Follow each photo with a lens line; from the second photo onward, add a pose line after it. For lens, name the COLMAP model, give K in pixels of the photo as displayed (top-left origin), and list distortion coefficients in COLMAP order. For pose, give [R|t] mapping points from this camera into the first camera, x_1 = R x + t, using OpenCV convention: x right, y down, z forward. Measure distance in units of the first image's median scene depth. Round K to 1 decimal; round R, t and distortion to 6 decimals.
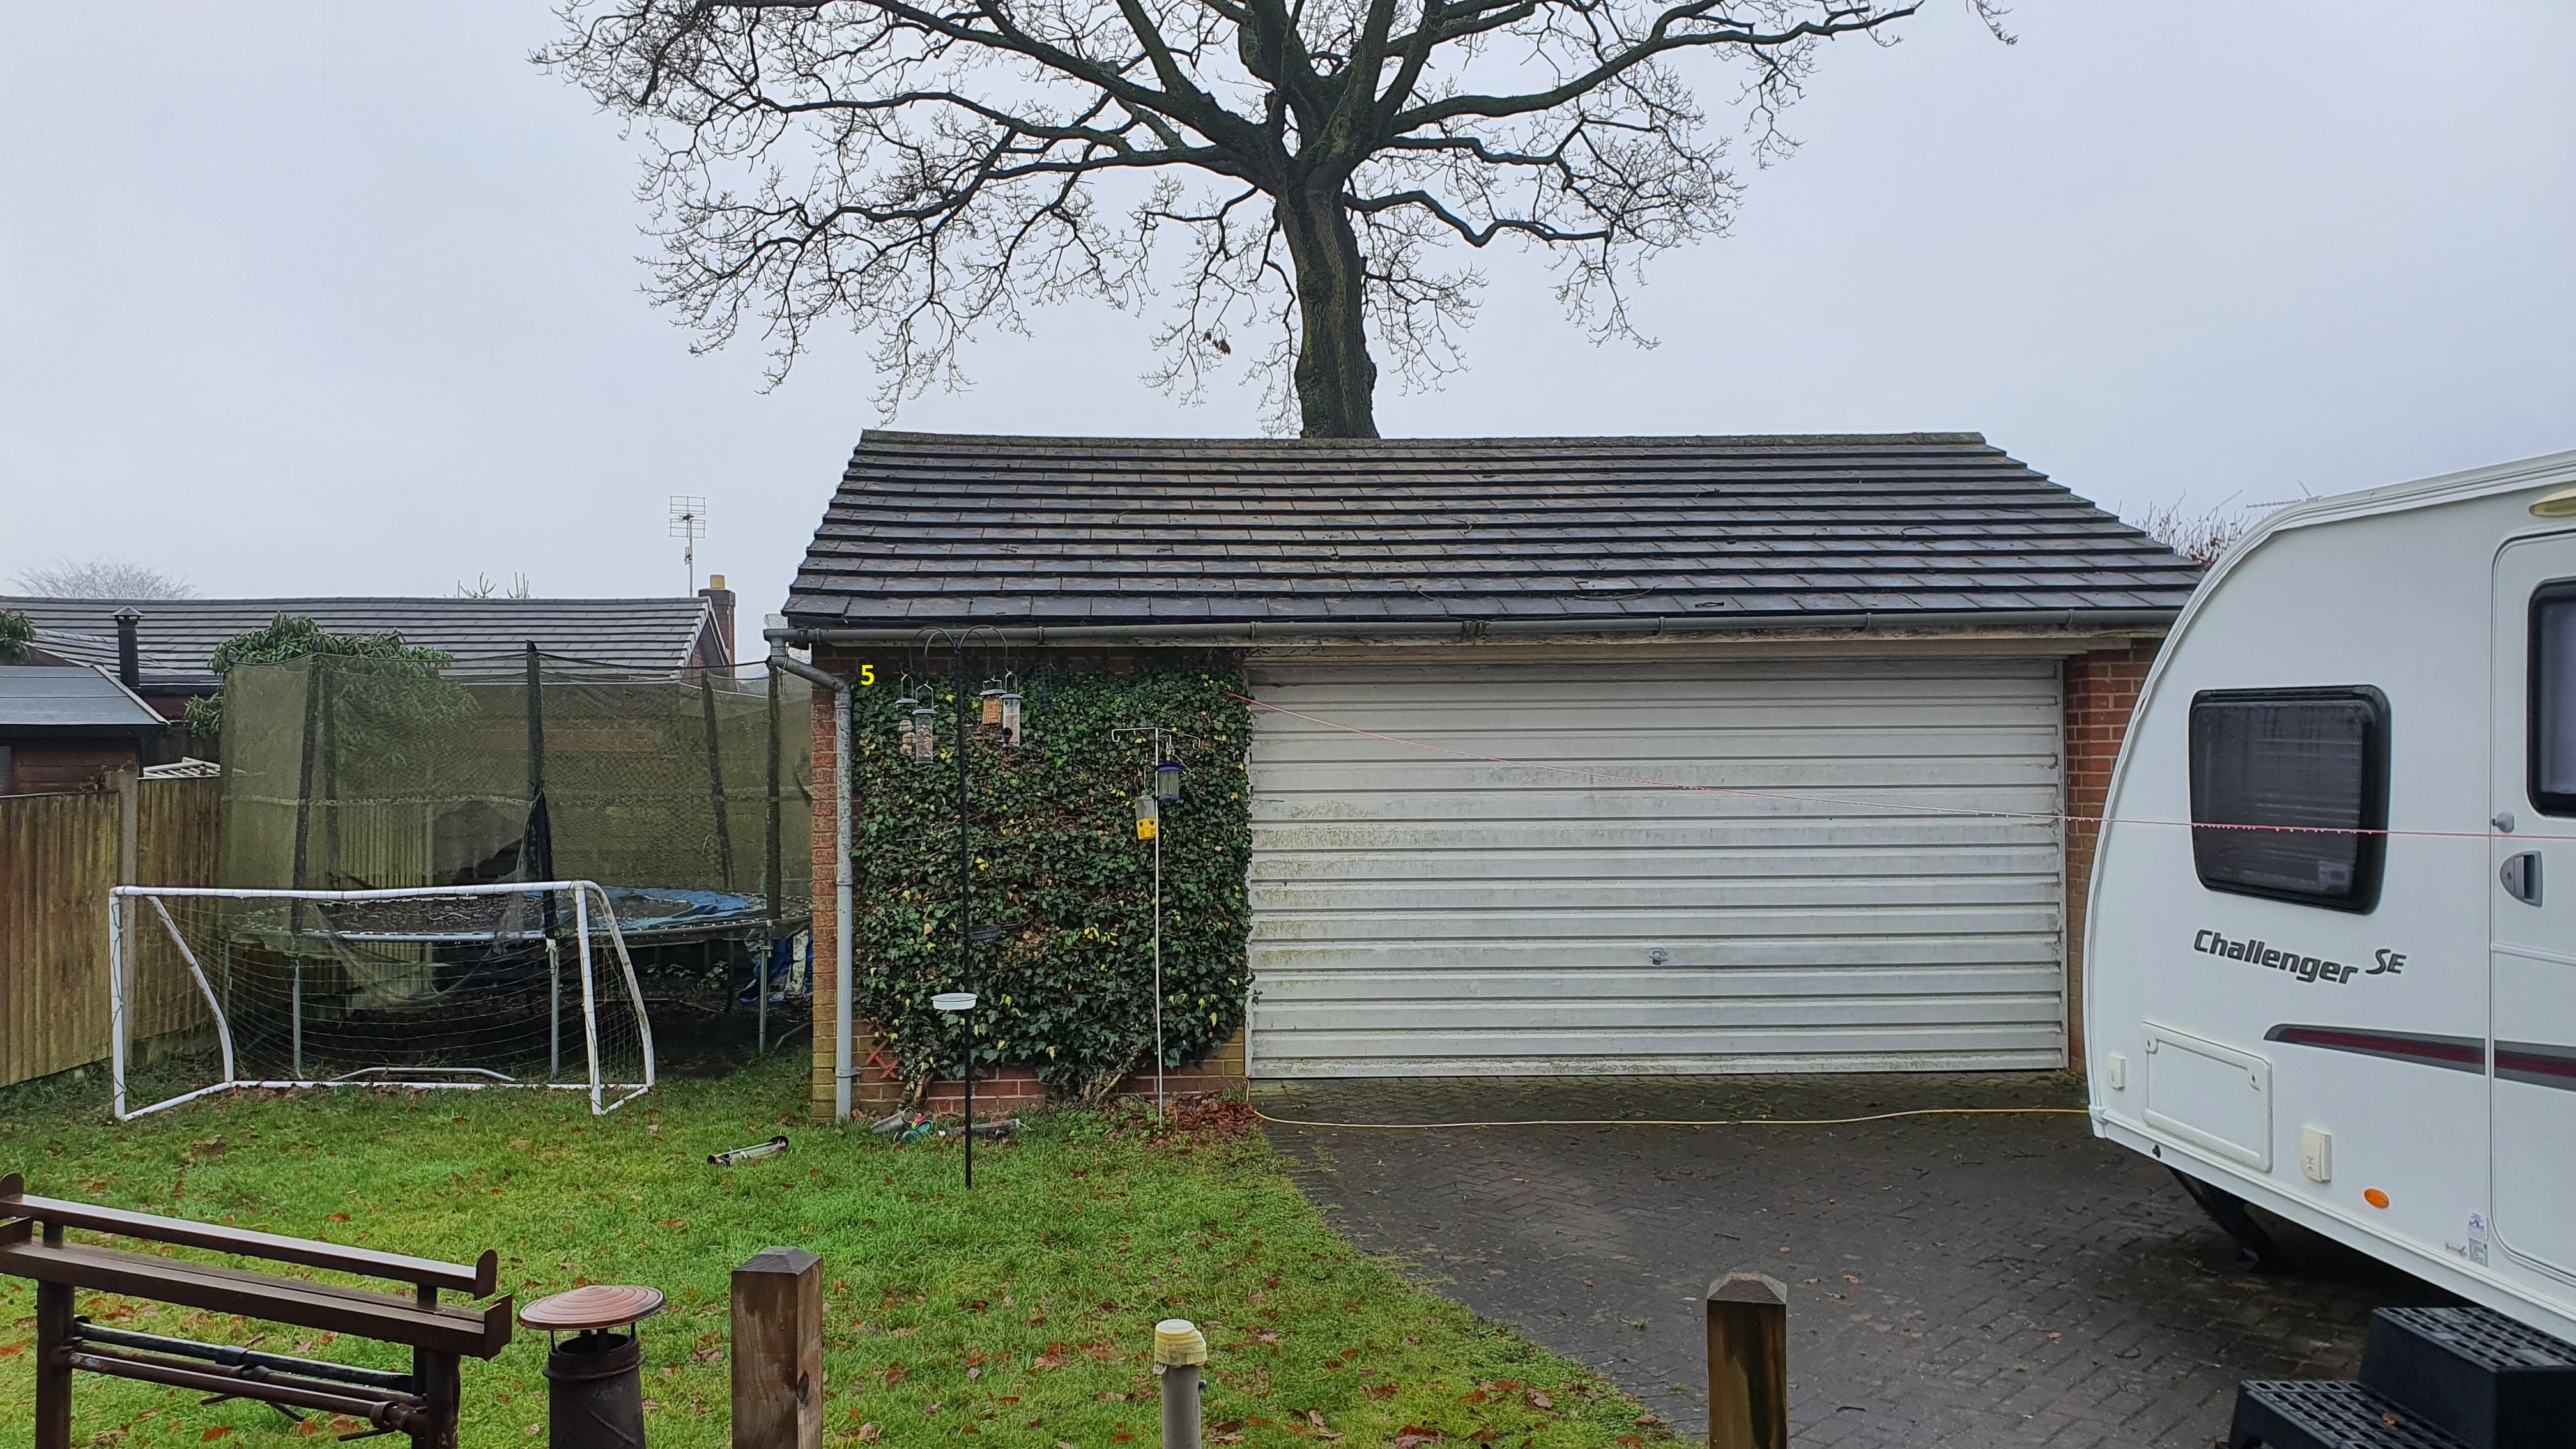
lens RADIAL K [[2018.9, 0, 1293.7], [0, 2018.9, 748.5], [0, 0, 1]] dist [0.076465, -0.023442]
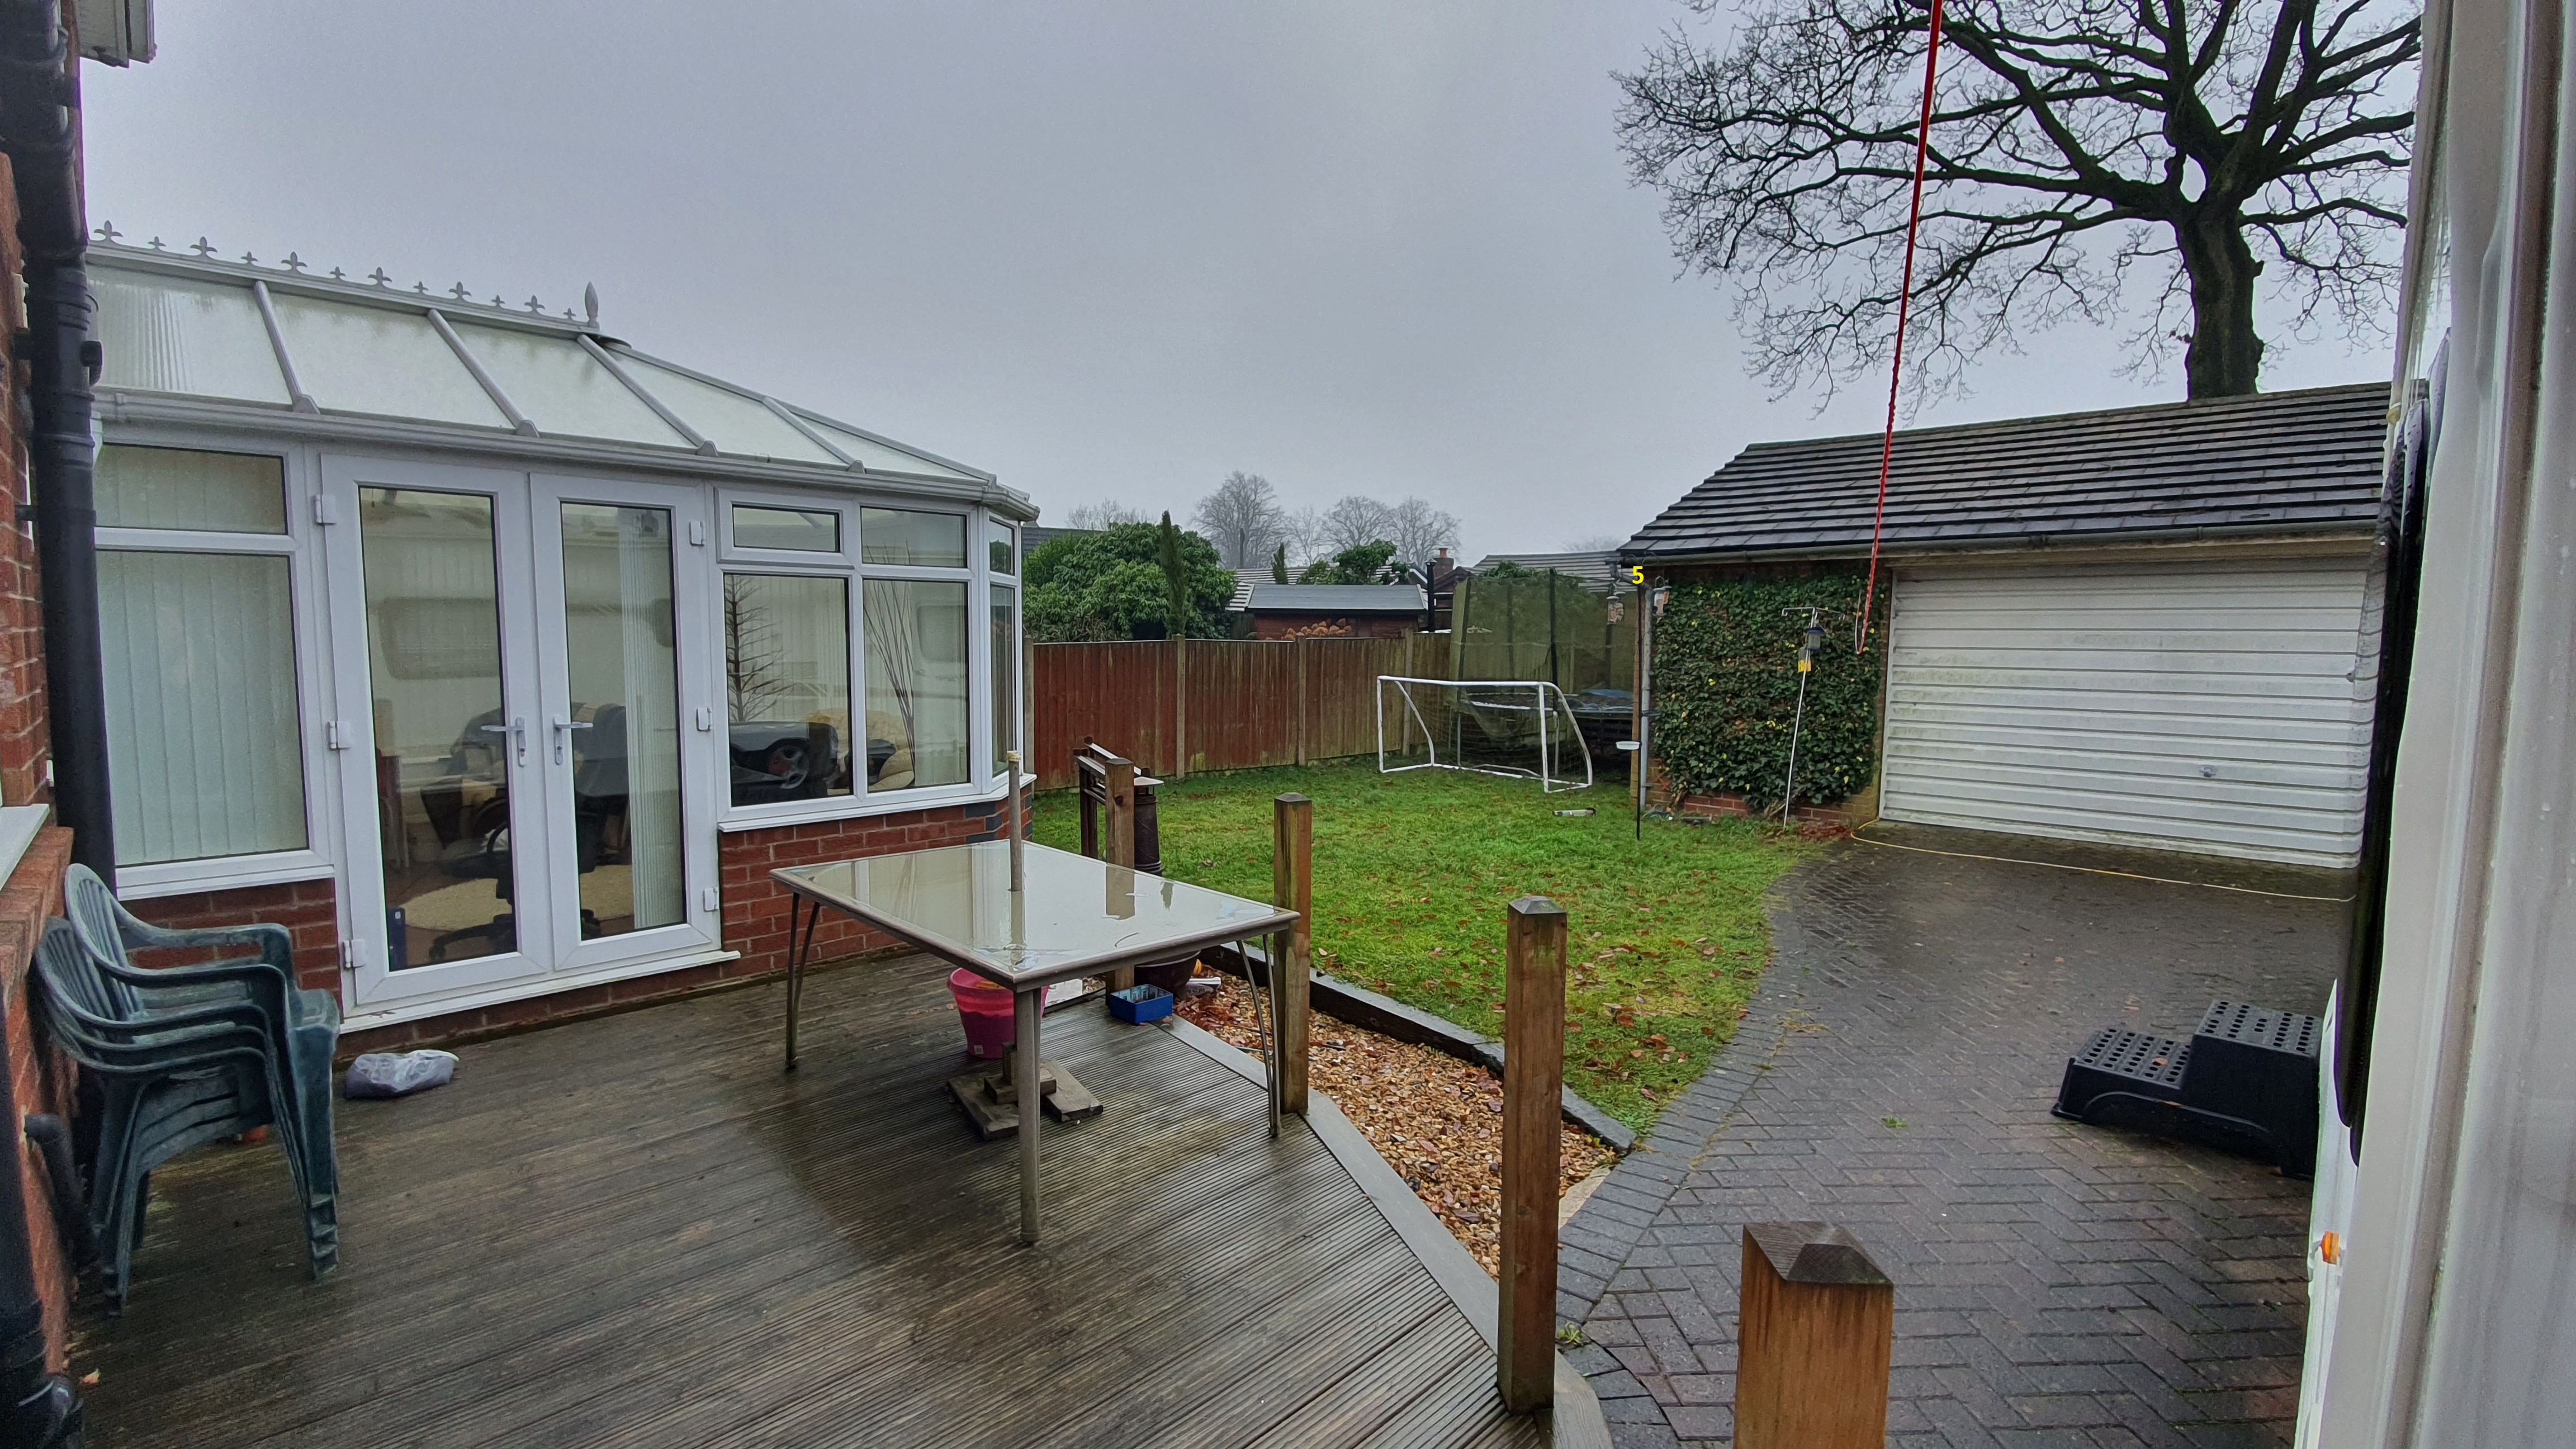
lens RADIAL K [[1159.4, 0, 1278.2], [0, 1159.4, 727.1], [0, 0, 1]] dist [-0.002199, -0.000484]
pose [[0.681601, 0.070800, -0.728291, 0.324464], [-0.011670, 0.996233, 0.085926, 0.010849], [0.731631, -0.050068, 0.679859, -0.013600]]
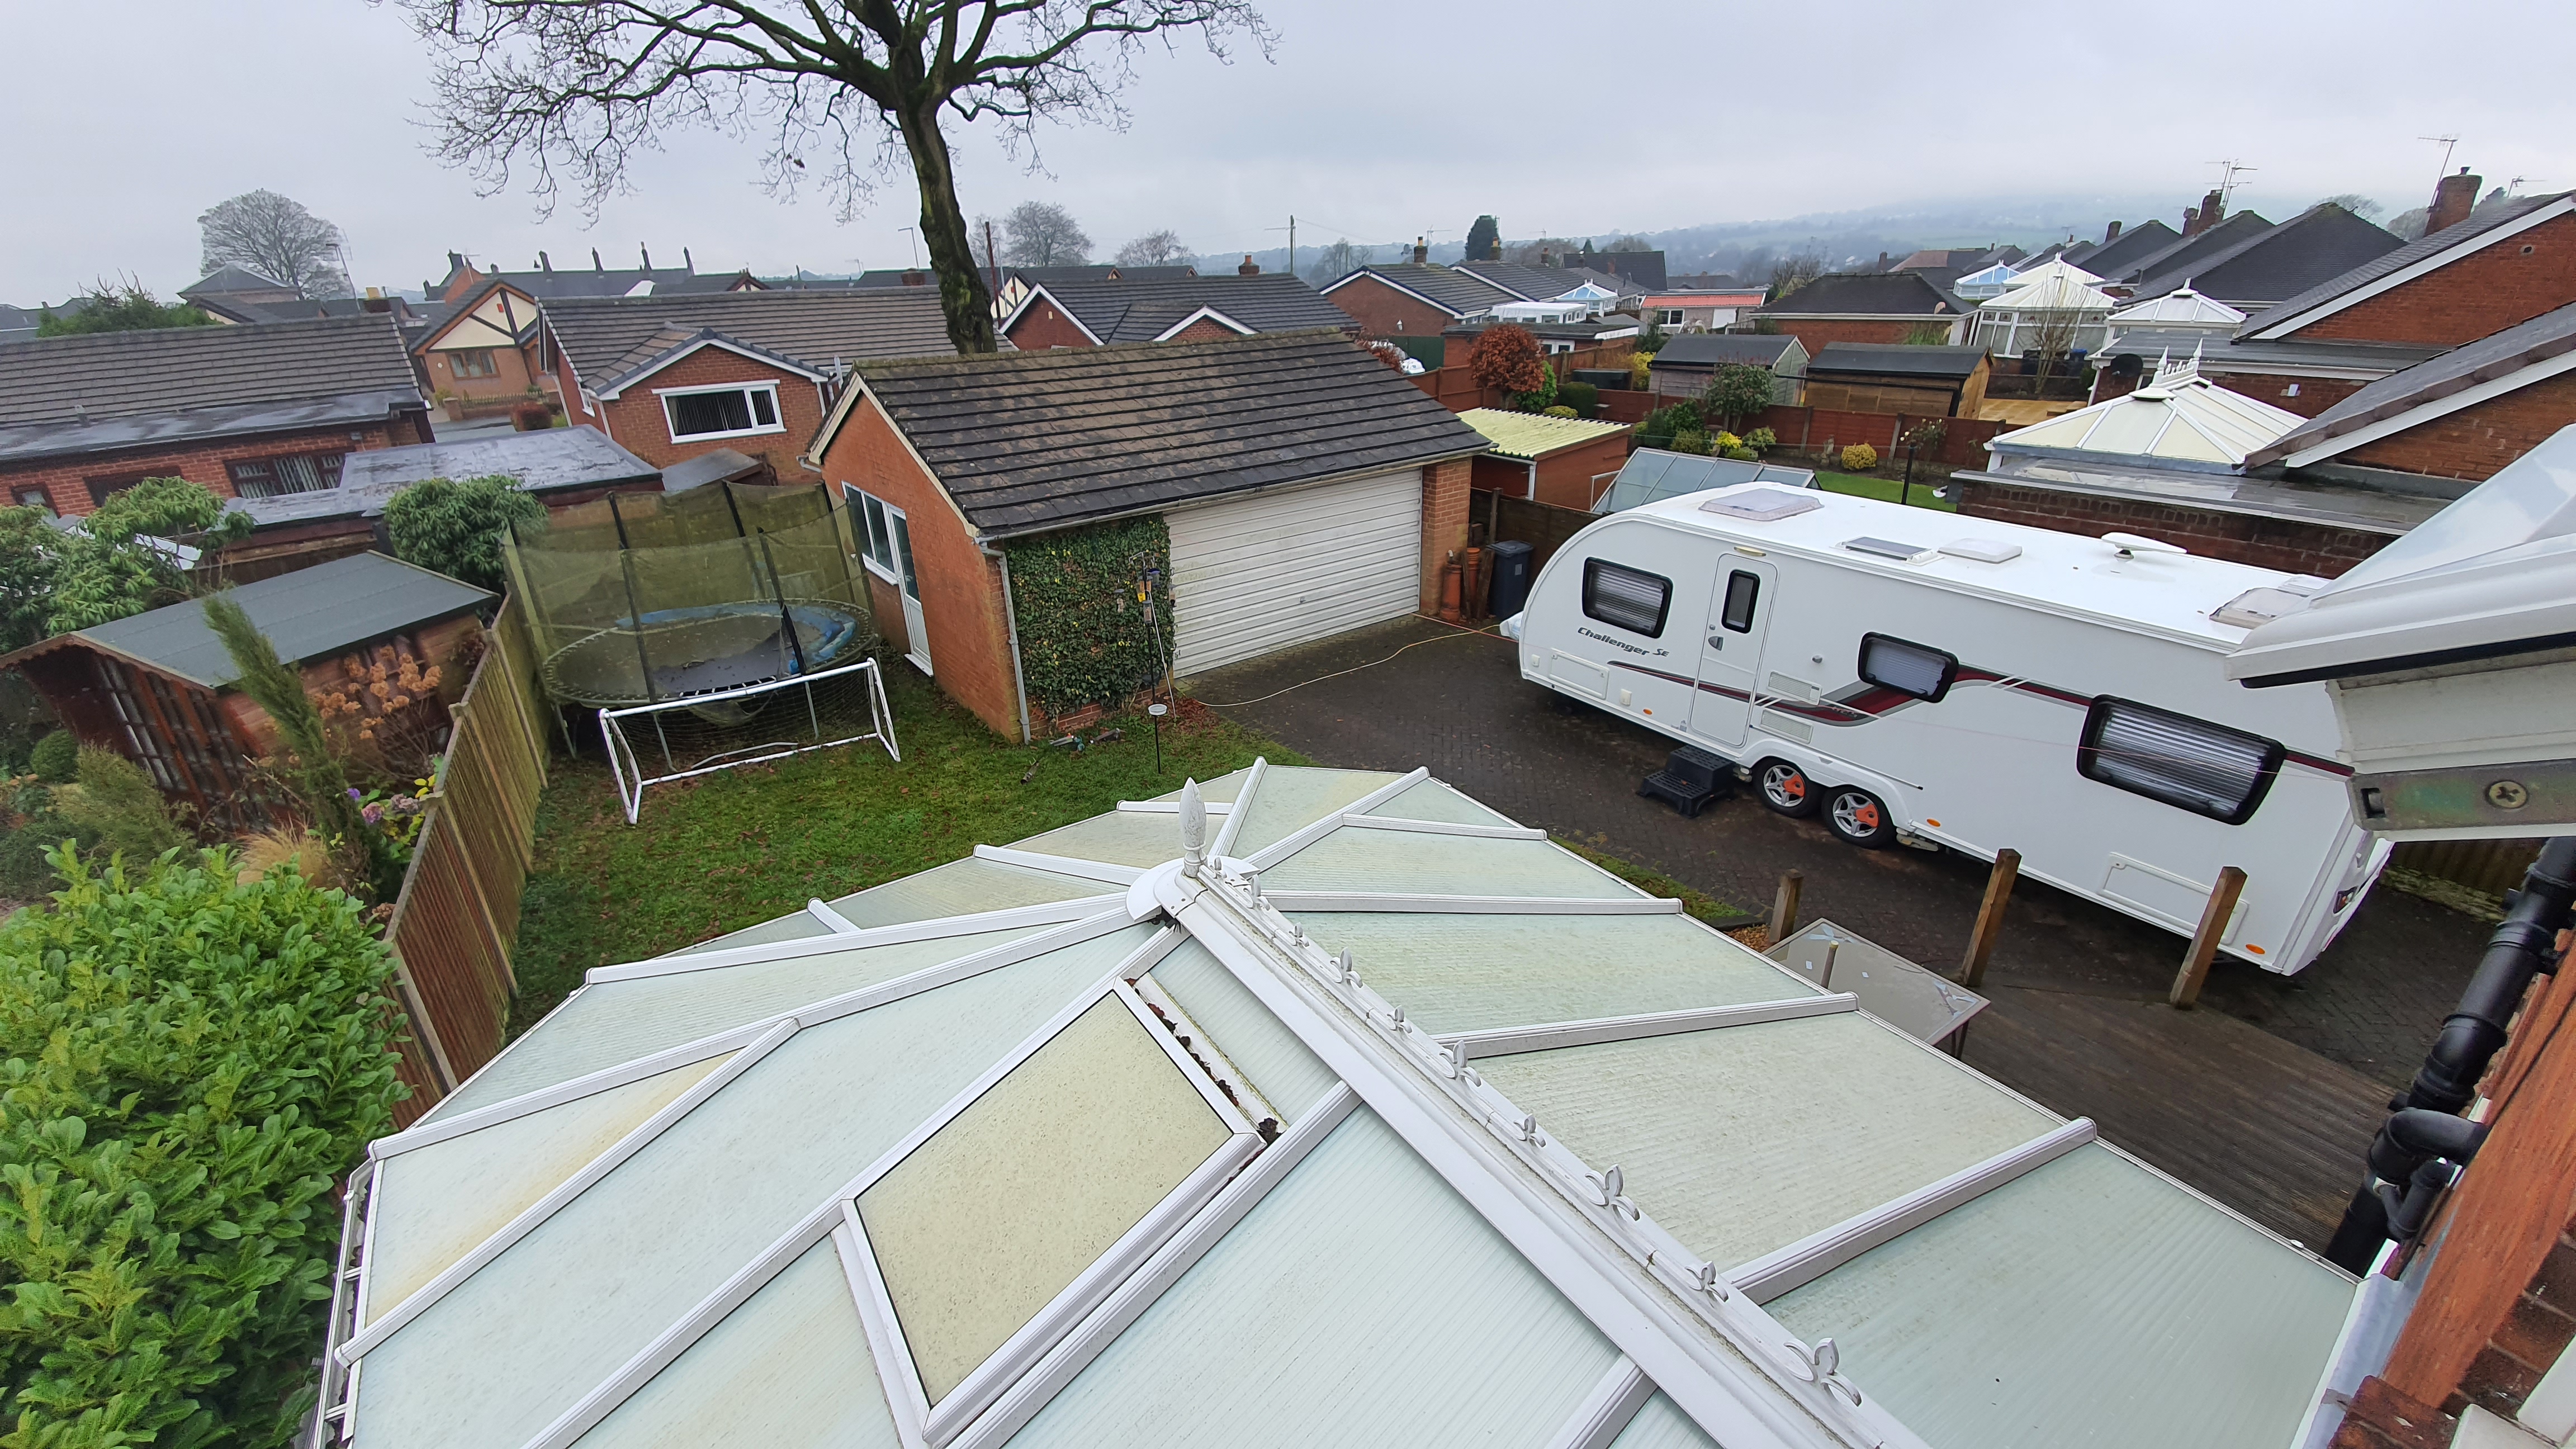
lens RADIAL K [[1041.3, 0, 1274.5], [0, 1041.3, 708.9], [0, 0, 1]] dist [0.010441, -0.000698]
pose [[0.840756, -0.229397, 0.490415, -0.516127], [0.012625, 0.913863, 0.405825, -0.299650], [-0.541268, -0.335008, 0.771232, -0.040681]]
